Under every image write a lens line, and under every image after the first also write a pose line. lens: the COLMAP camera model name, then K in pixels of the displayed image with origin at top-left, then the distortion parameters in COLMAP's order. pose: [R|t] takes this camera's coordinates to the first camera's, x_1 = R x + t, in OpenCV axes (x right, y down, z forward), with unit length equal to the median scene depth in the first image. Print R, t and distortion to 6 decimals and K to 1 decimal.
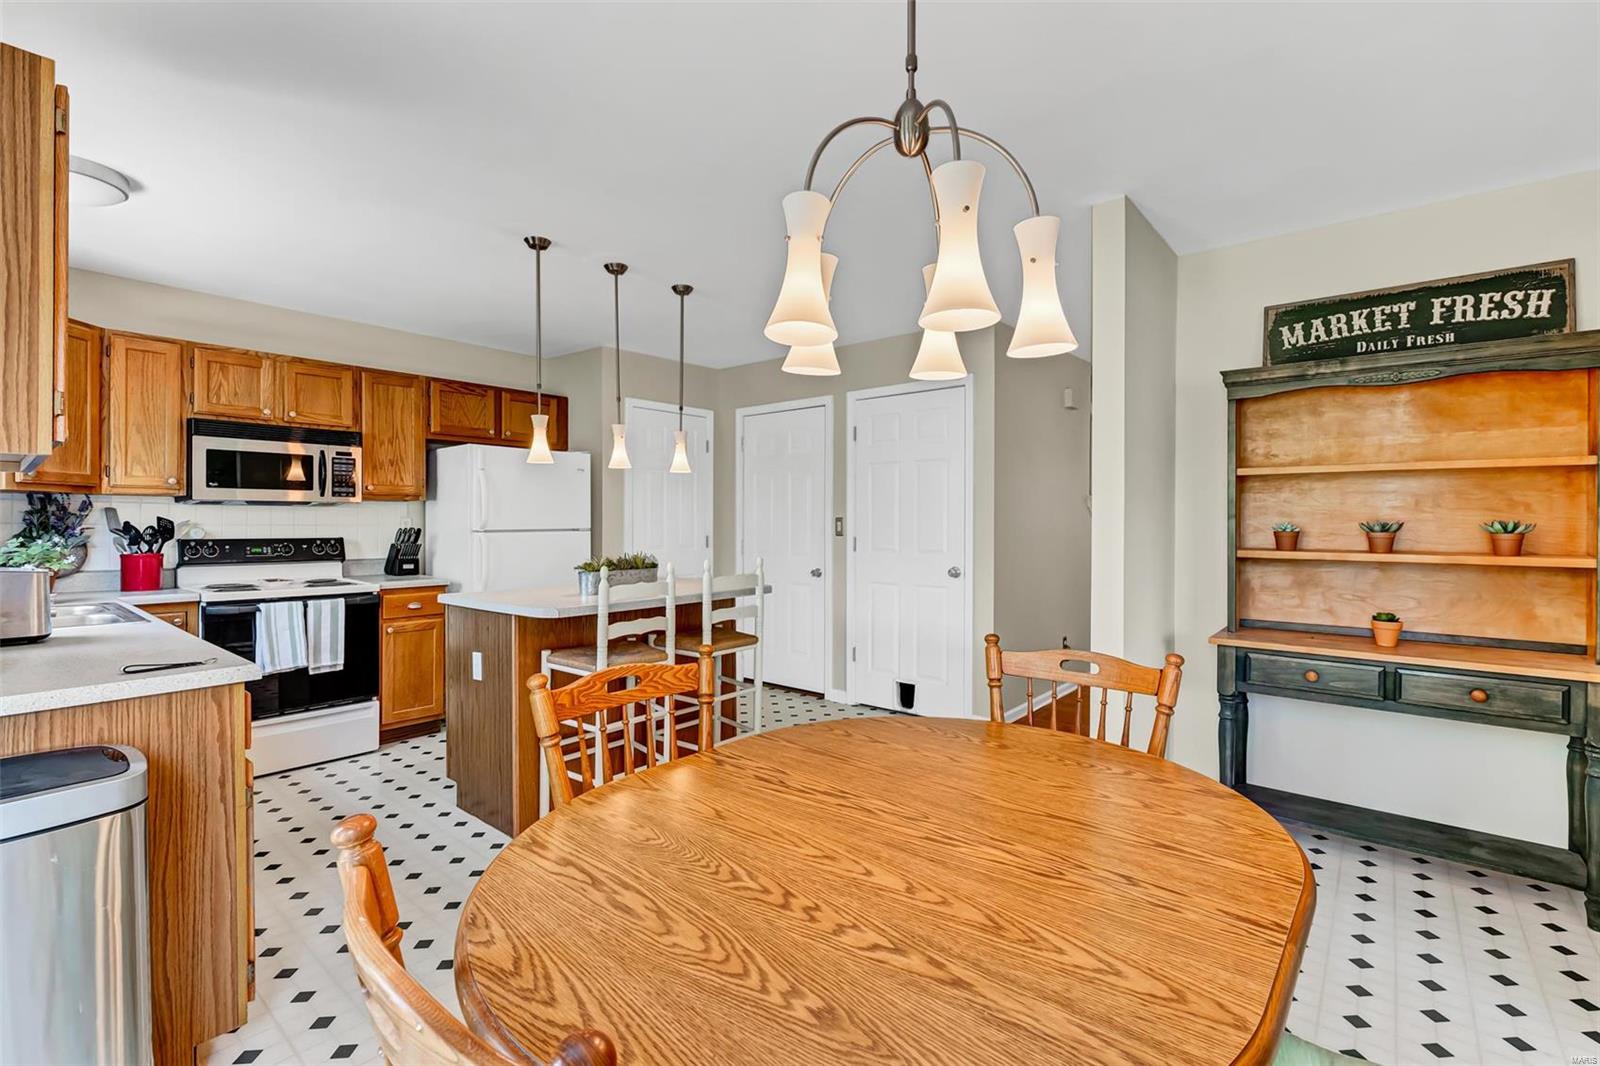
lens RADIAL K [[714.6, 0, 793.8], [0, 714.6, 522.4], [0, 0, 1]] dist [-0.001194, -0.002978]
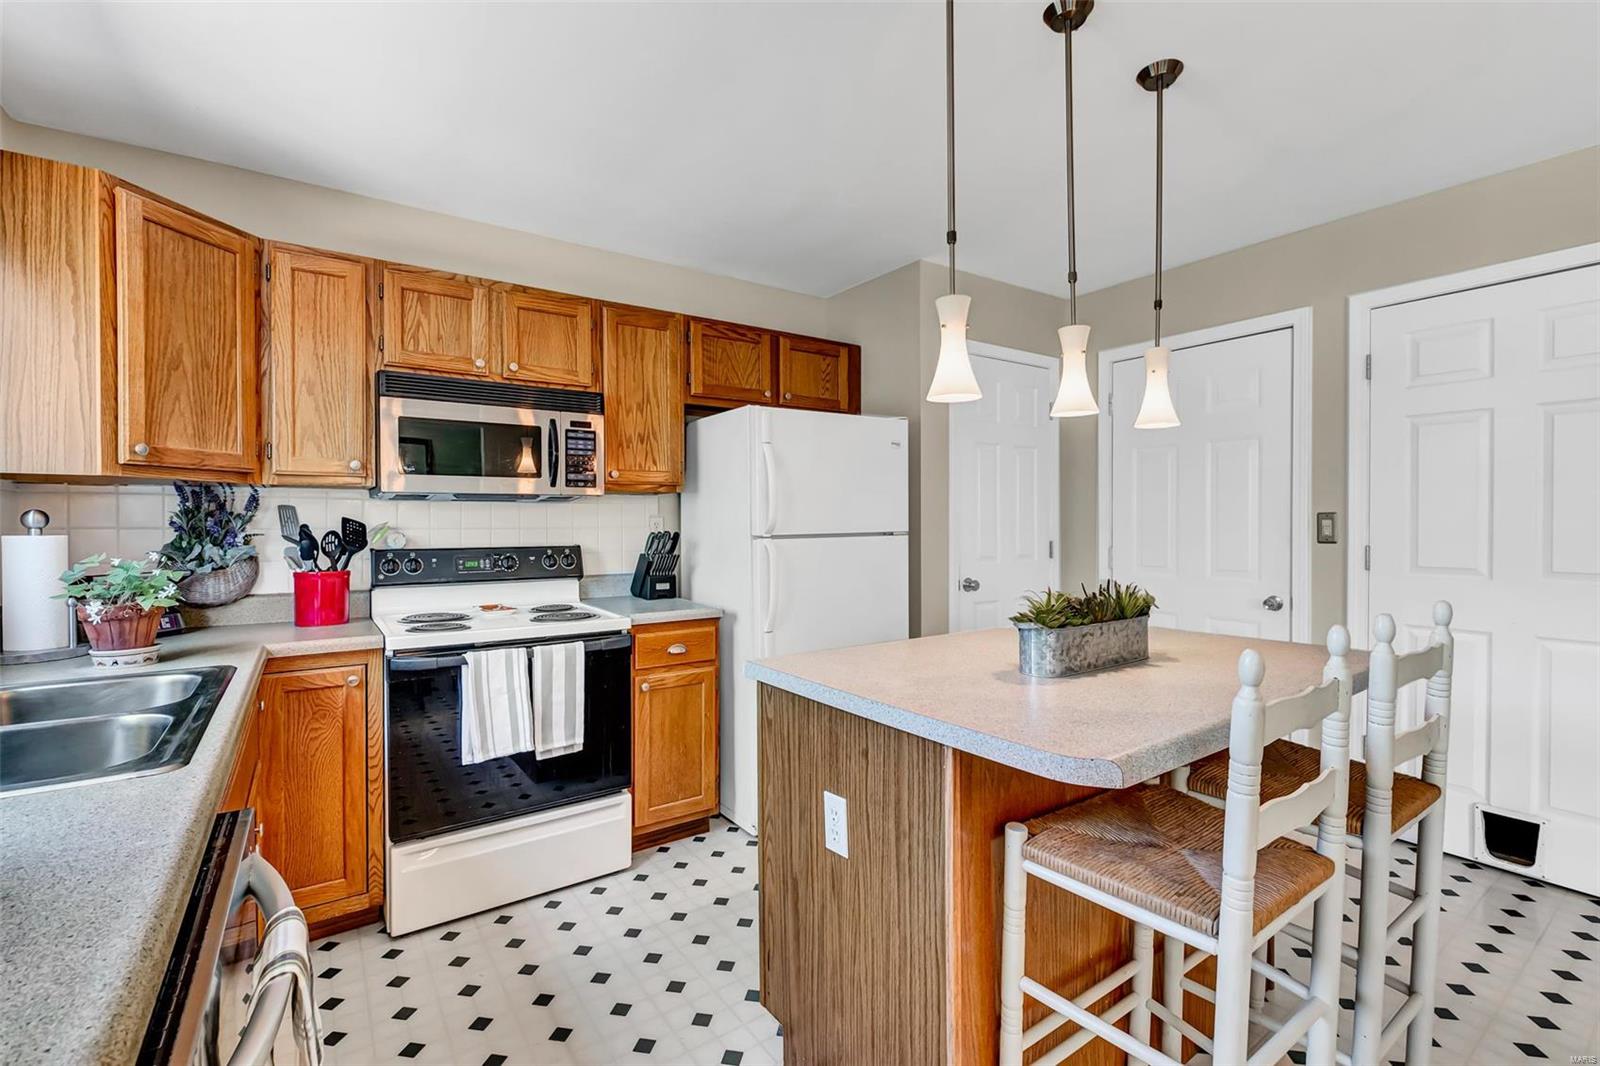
lens RADIAL K [[714.6, 0, 798.9], [0, 714.6, 528.5], [0, 0, 1]] dist [-0.001194, -0.002978]
pose [[0.966072, -0.002460, -0.258260, -0.274309], [0.004956, 0.999947, 0.009016, -0.001644], [0.258224, -0.009990, 0.966033, 0.426647]]
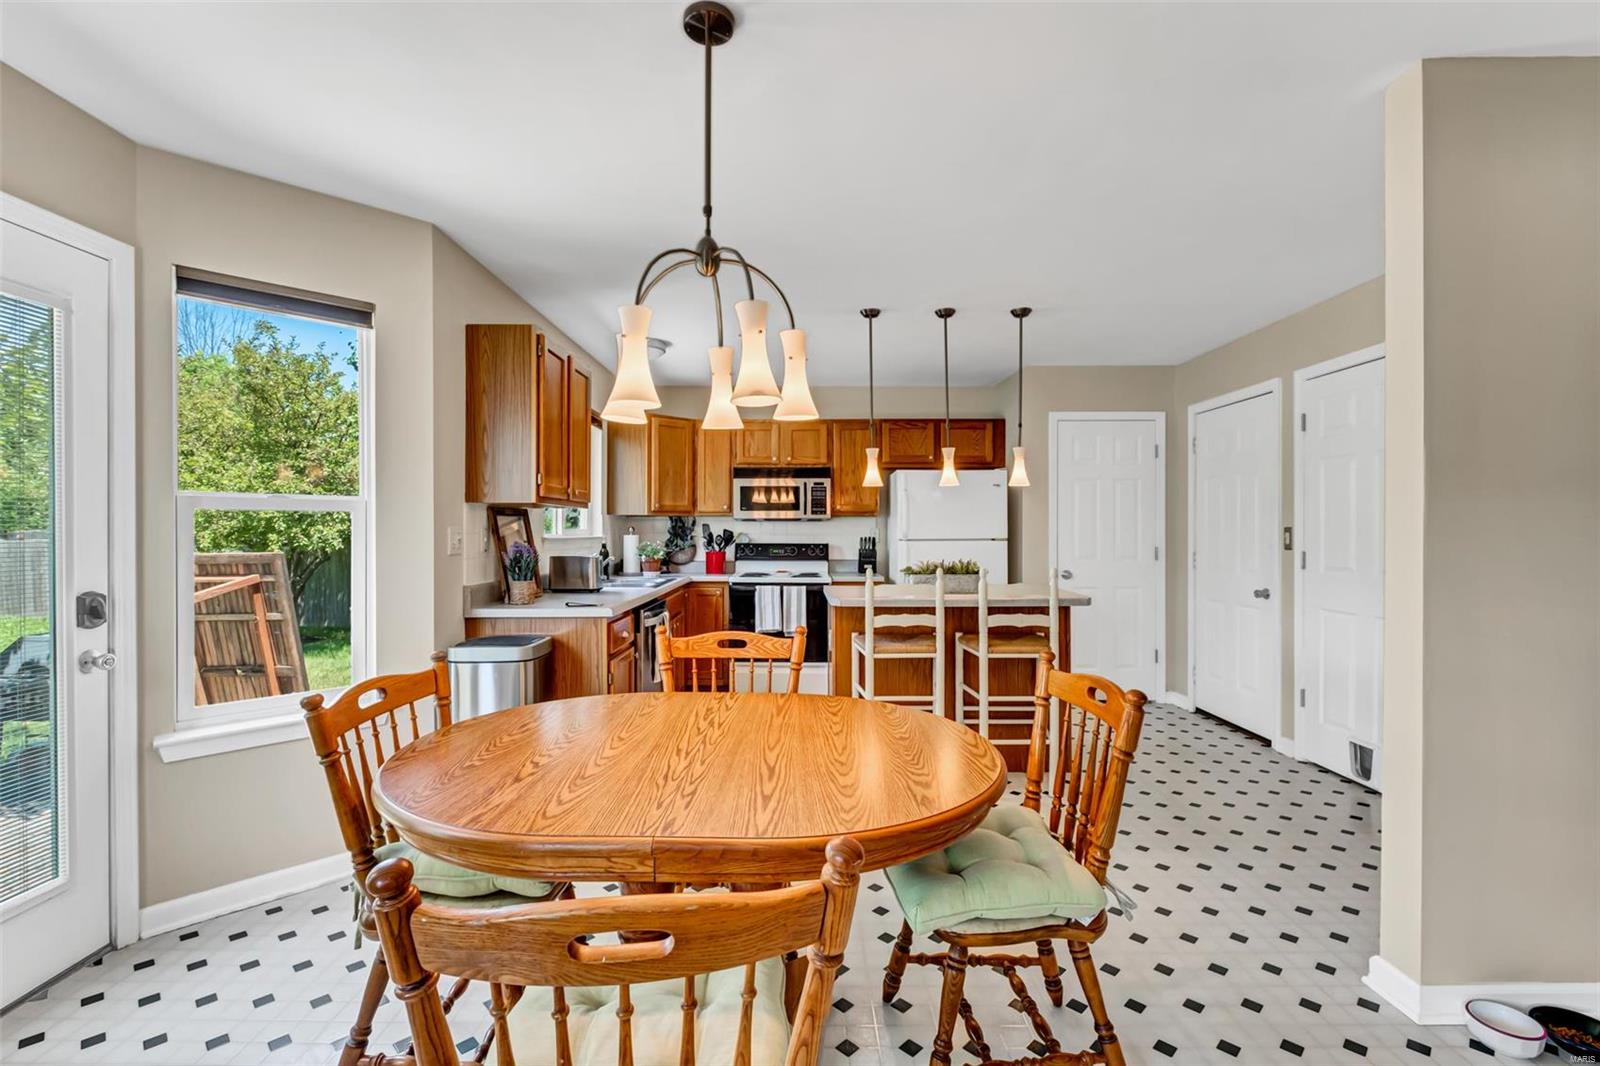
lens RADIAL K [[714.6, 0, 789.8], [0, 714.6, 522.4], [0, 0, 1]] dist [-0.001194, -0.002978]
pose [[0.644539, -0.010193, -0.764504, 0.426200], [-0.001056, 0.999898, -0.014222, -0.000606], [0.764571, 0.009974, 0.644462, 0.066531]]
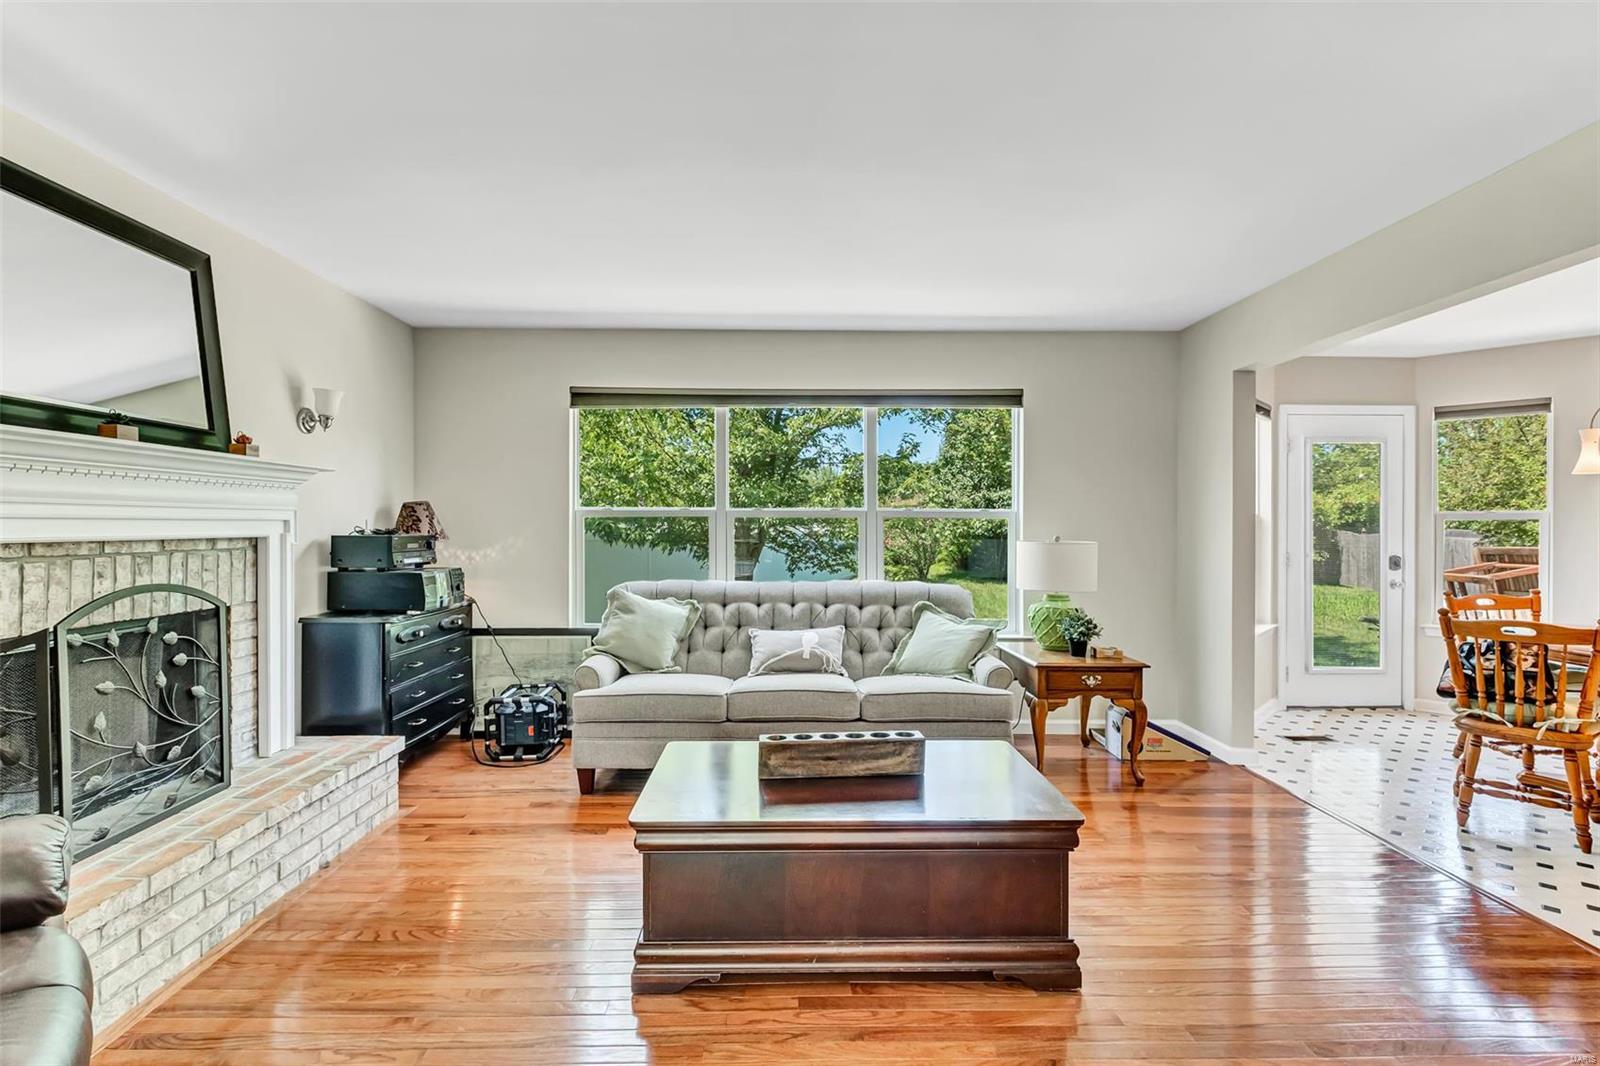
lens RADIAL K [[714.6, 0, 779.6], [0, 714.6, 532.4], [0, 0, 1]] dist [-0.001194, -0.002978]
pose [[-0.757301, -0.000268, -0.653066, 1.389416], [-0.007825, 0.999932, 0.008663, 0.000293], [0.653020, 0.011671, -0.757251, 0.264477]]
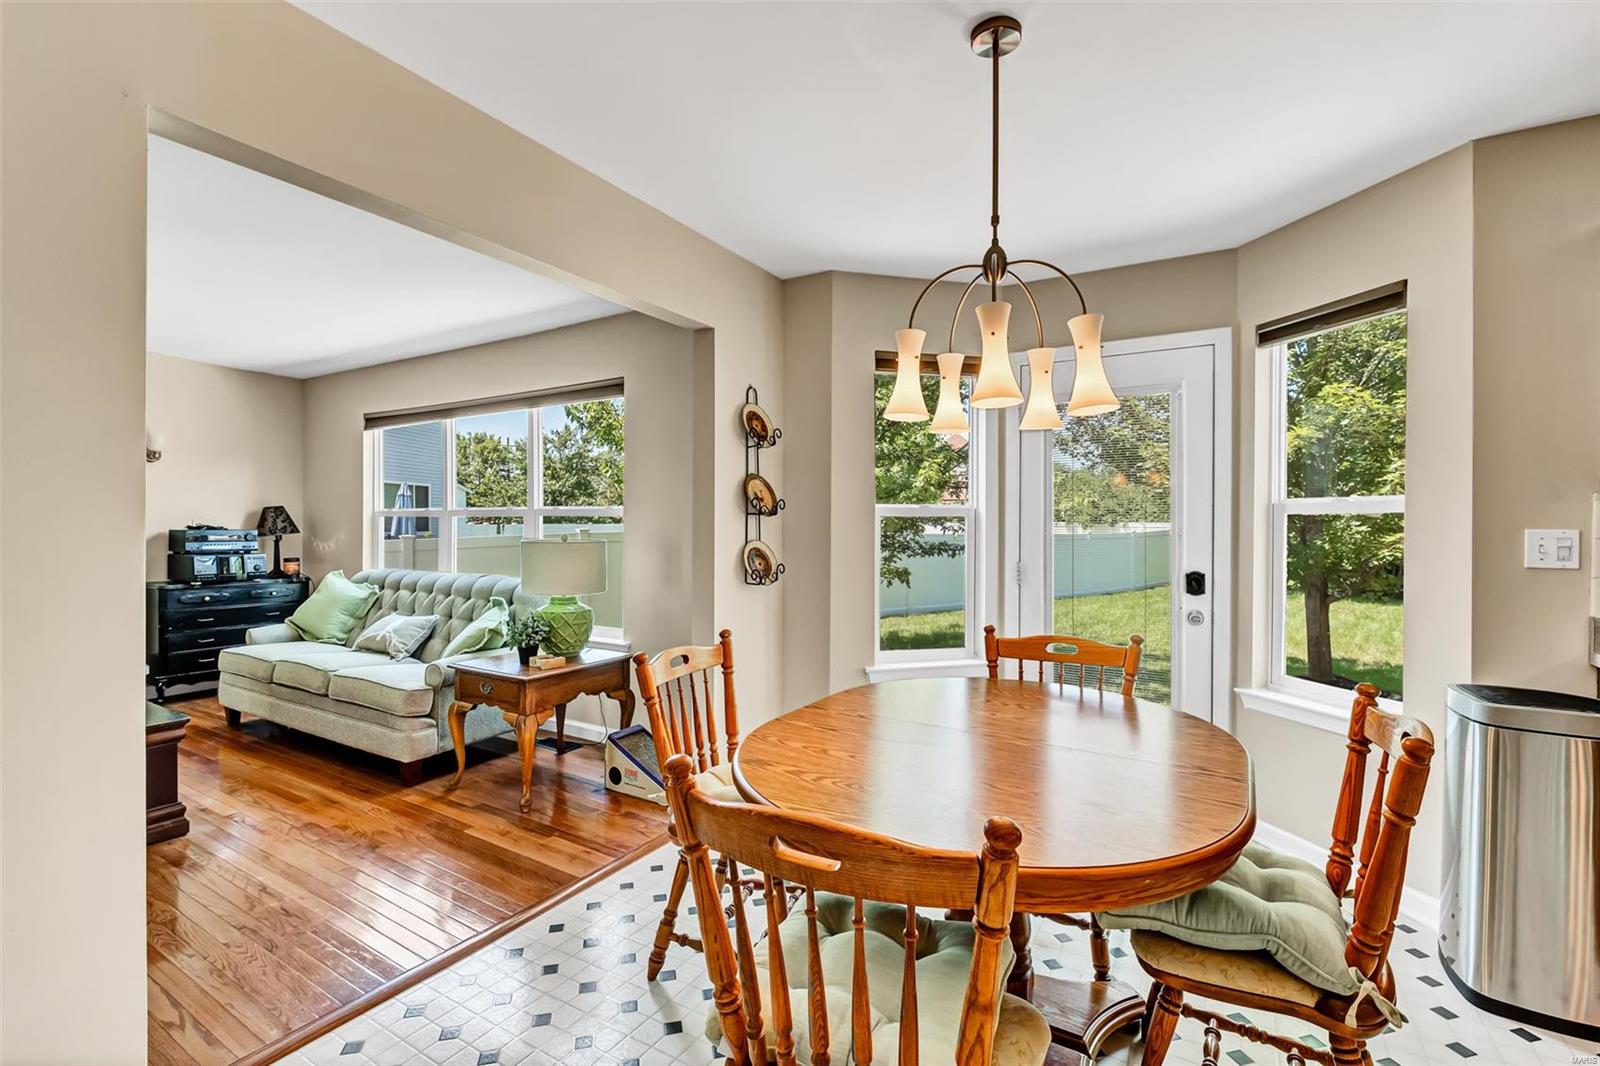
lens RADIAL K [[714.6, 0, 798.7], [0, 714.6, 529.2], [0, 0, 1]] dist [-0.001194, -0.002978]
pose [[-0.986864, -0.007334, -0.161387, 0.248218], [-0.008752, 0.999929, 0.008078, -0.005932], [0.161316, 0.009384, -0.986858, 0.748437]]
